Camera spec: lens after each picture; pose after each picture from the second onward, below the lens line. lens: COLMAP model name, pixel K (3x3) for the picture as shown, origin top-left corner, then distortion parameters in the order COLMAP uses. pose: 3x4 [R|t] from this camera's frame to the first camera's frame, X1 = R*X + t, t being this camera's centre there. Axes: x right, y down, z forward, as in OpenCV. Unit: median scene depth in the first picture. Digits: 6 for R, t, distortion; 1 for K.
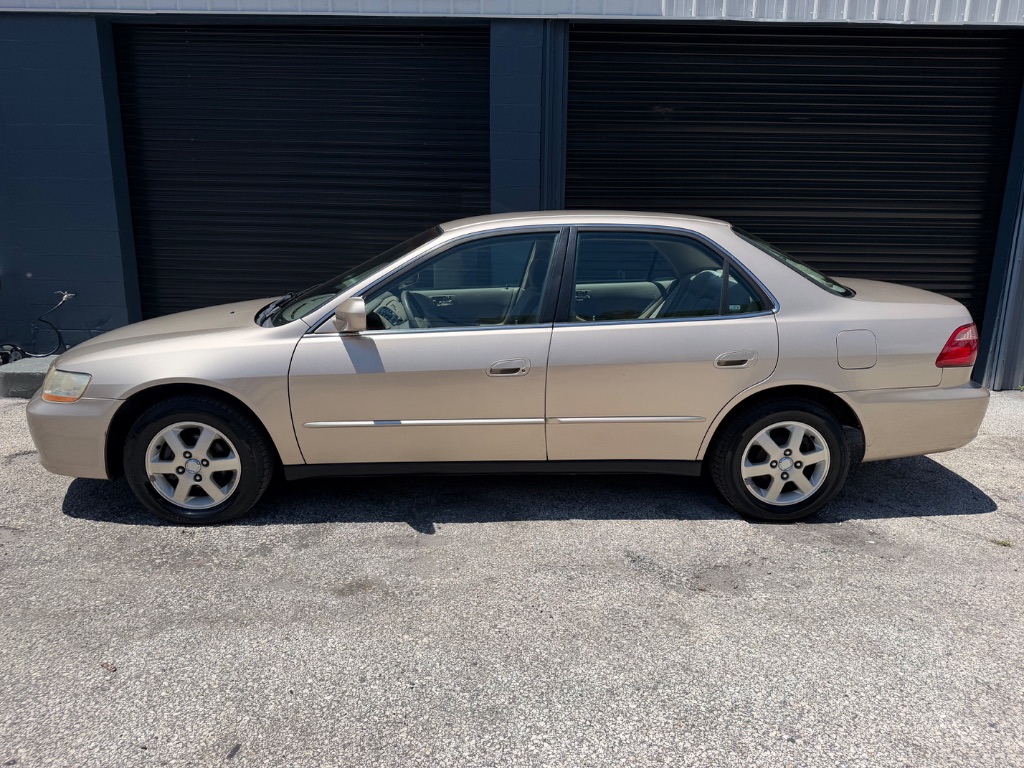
lens RADIAL K [[732.4, 0, 517.0], [0, 732.4, 390.0], [0, 0, 1]] dist [0.043934, -0.060500]
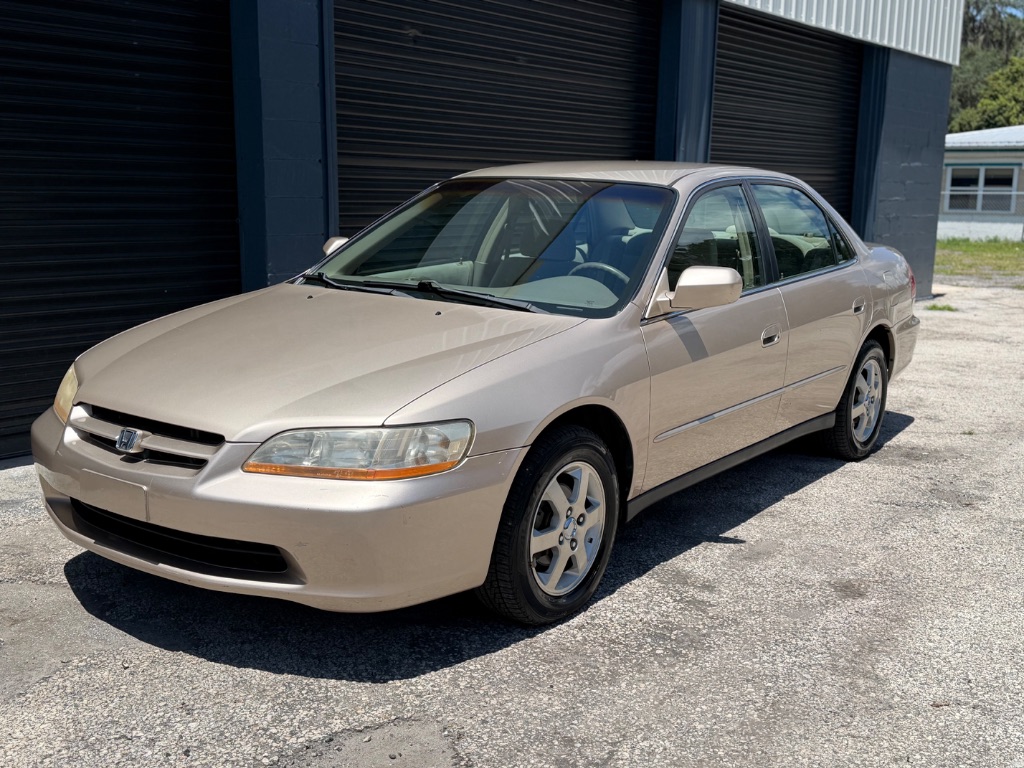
lens RADIAL K [[1136.9, 0, 516.8], [0, 1136.9, 377.5], [0, 0, 1]] dist [0.100343, 0.000000]
pose [[0.616091, -0.138202, 0.775456, -1.191720], [0.176128, 0.983731, 0.035390, -0.076129], [-0.767731, 0.114776, 0.630409, 0.332408]]
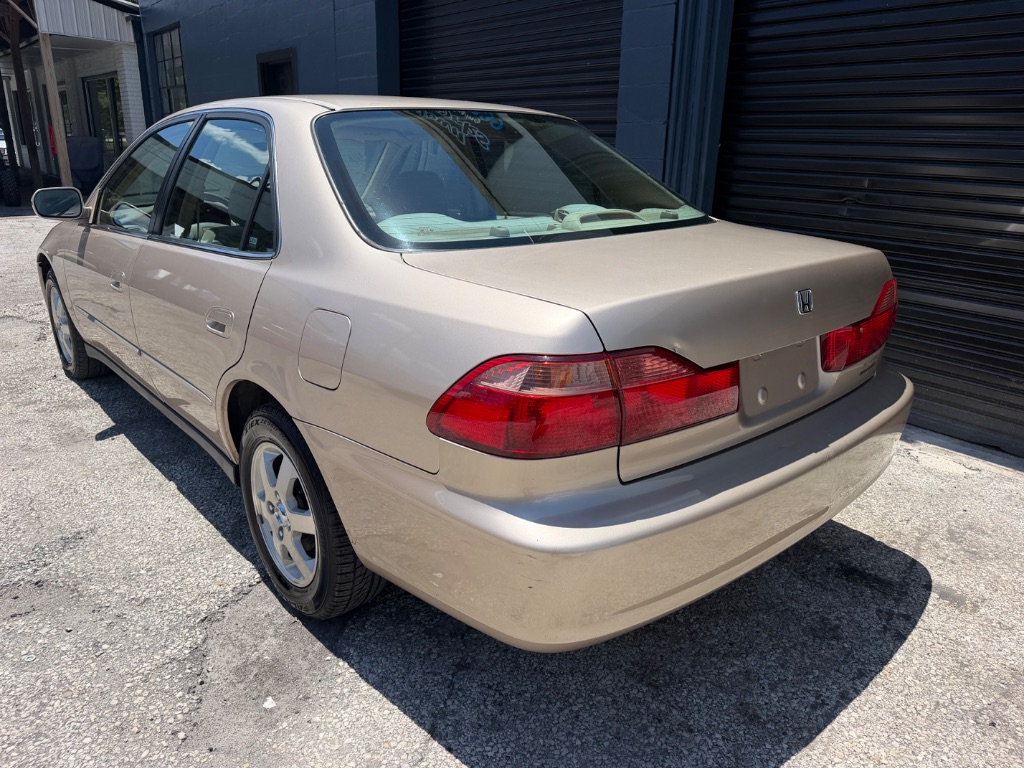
lens RADIAL K [[732.4, 0, 509.4], [0, 732.4, 378.0], [0, 0, 1]] dist [0.043934, -0.060500]
pose [[0.623733, 0.242788, -0.742975, 0.871836], [-0.200471, 0.968431, 0.148165, -0.128480], [0.755492, 0.056530, 0.652714, 0.723561]]
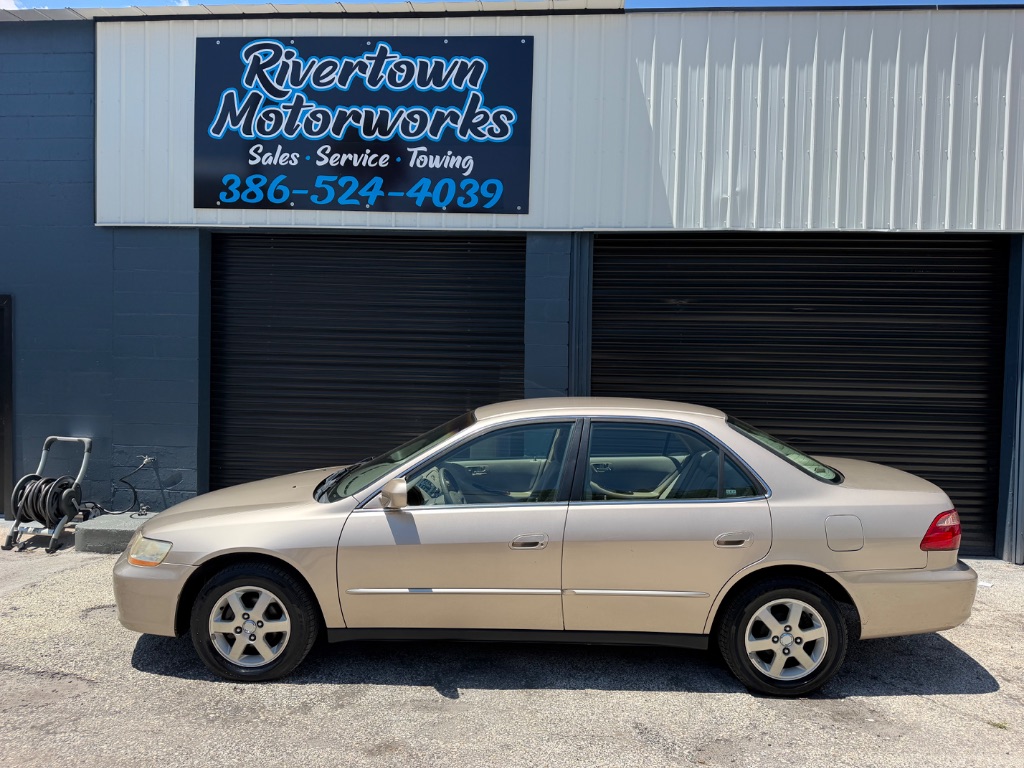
lens RADIAL K [[732.4, 0, 517.4], [0, 732.4, 378.0], [0, 0, 1]] dist [0.043934, -0.060500]
pose [[0.998200, 0.008716, -0.059342, 0.033894], [-0.021170, 0.976907, -0.212613, -0.035448], [0.056119, 0.213486, 0.975333, -0.154261]]
